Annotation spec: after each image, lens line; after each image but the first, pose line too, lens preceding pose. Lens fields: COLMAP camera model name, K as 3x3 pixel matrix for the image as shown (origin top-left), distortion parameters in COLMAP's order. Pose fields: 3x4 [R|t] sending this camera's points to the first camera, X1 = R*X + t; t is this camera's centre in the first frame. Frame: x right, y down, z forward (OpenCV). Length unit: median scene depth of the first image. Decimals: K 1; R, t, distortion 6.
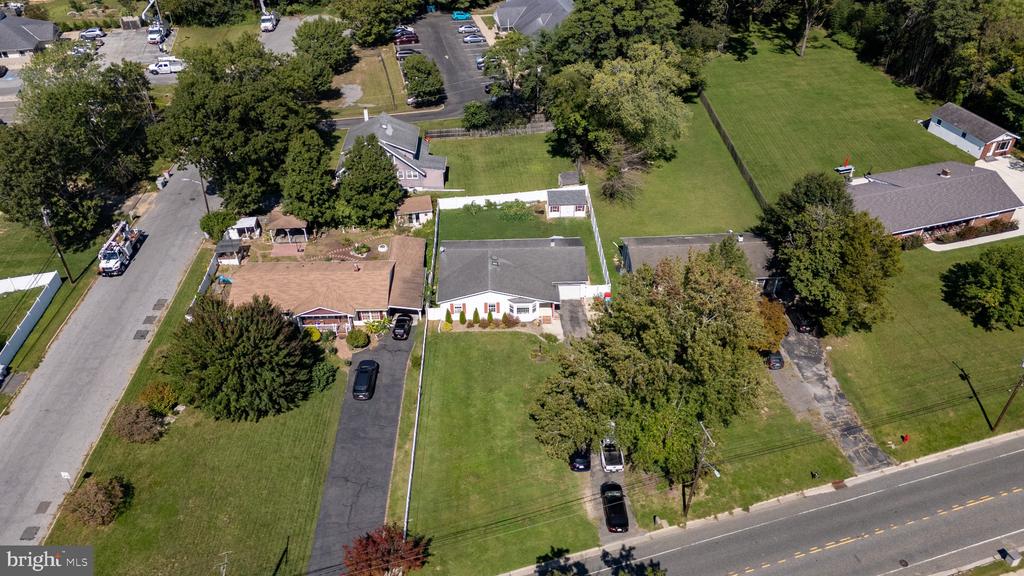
lens RADIAL K [[752.4, 0, 513.2], [0, 752.4, 287.0], [0, 0, 1]] dist [0.098159, -0.117102]
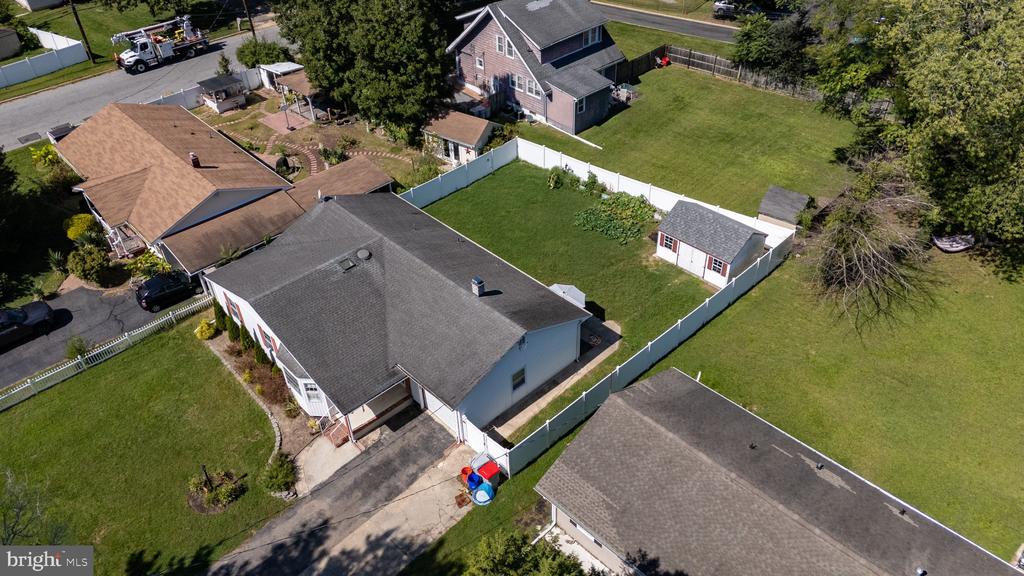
lens RADIAL K [[752.4, 0, 513.2], [0, 752.4, 287.0], [0, 0, 1]] dist [0.098159, -0.117102]
pose [[0.658846, 0.453645, -0.600107, 0.299221], [-0.426813, 0.882312, 0.198385, -0.141433], [0.619478, 0.125428, 0.774929, 0.653437]]
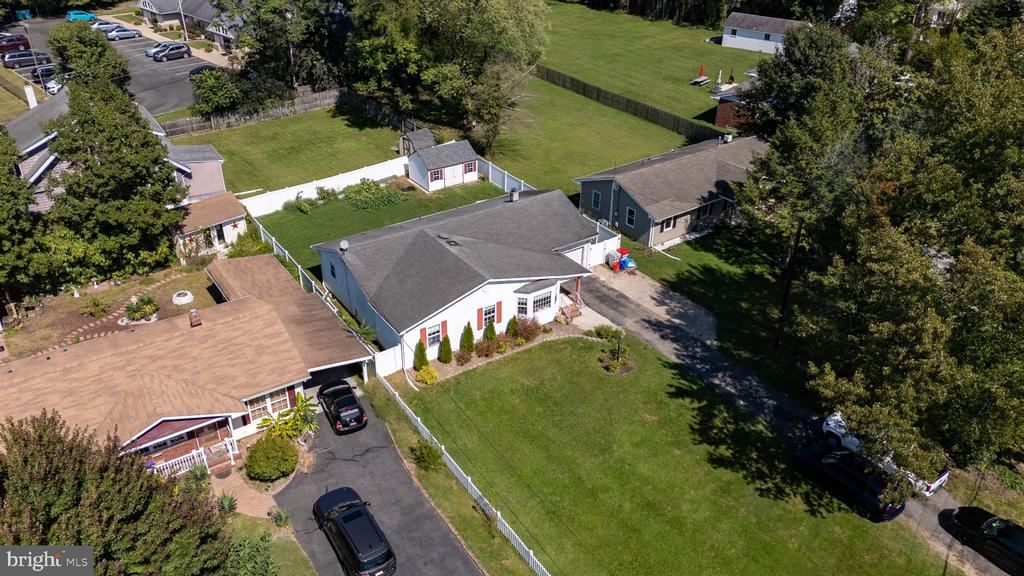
lens RADIAL K [[752.4, 0, 513.2], [0, 752.4, 287.0], [0, 0, 1]] dist [0.098159, -0.117102]
pose [[0.841970, -0.260029, 0.472727, -0.234122], [0.309336, 0.950538, -0.028102, 0.025713], [-0.442037, 0.169893, 0.880761, 0.465380]]
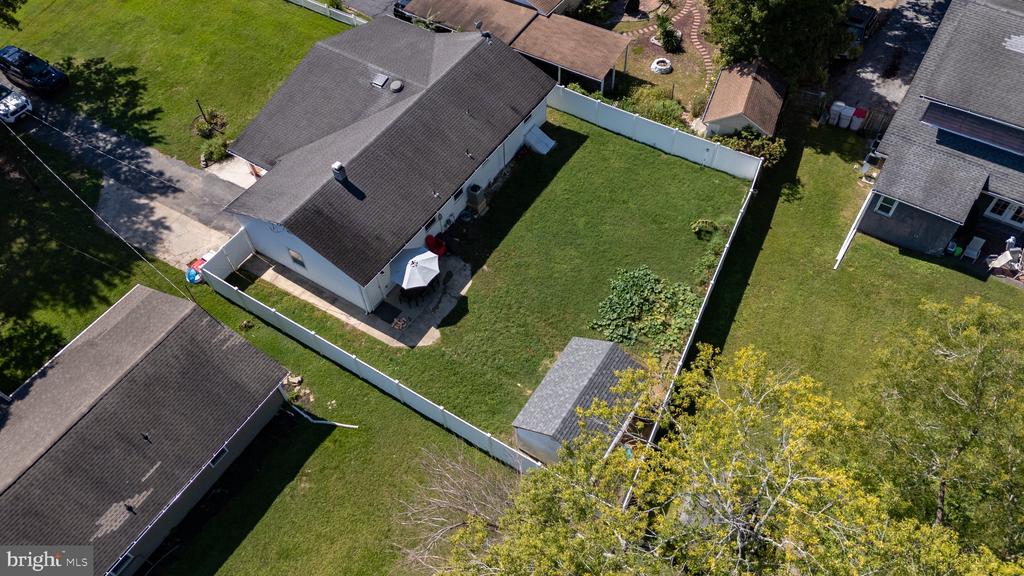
lens RADIAL K [[752.4, 0, 513.2], [0, 752.4, 287.0], [0, 0, 1]] dist [0.098159, -0.117102]
pose [[-0.577118, 0.665280, -0.473643, 0.222631], [-0.457314, 0.217243, 0.862363, -0.419138], [0.676608, 0.714288, 0.178868, 0.981092]]
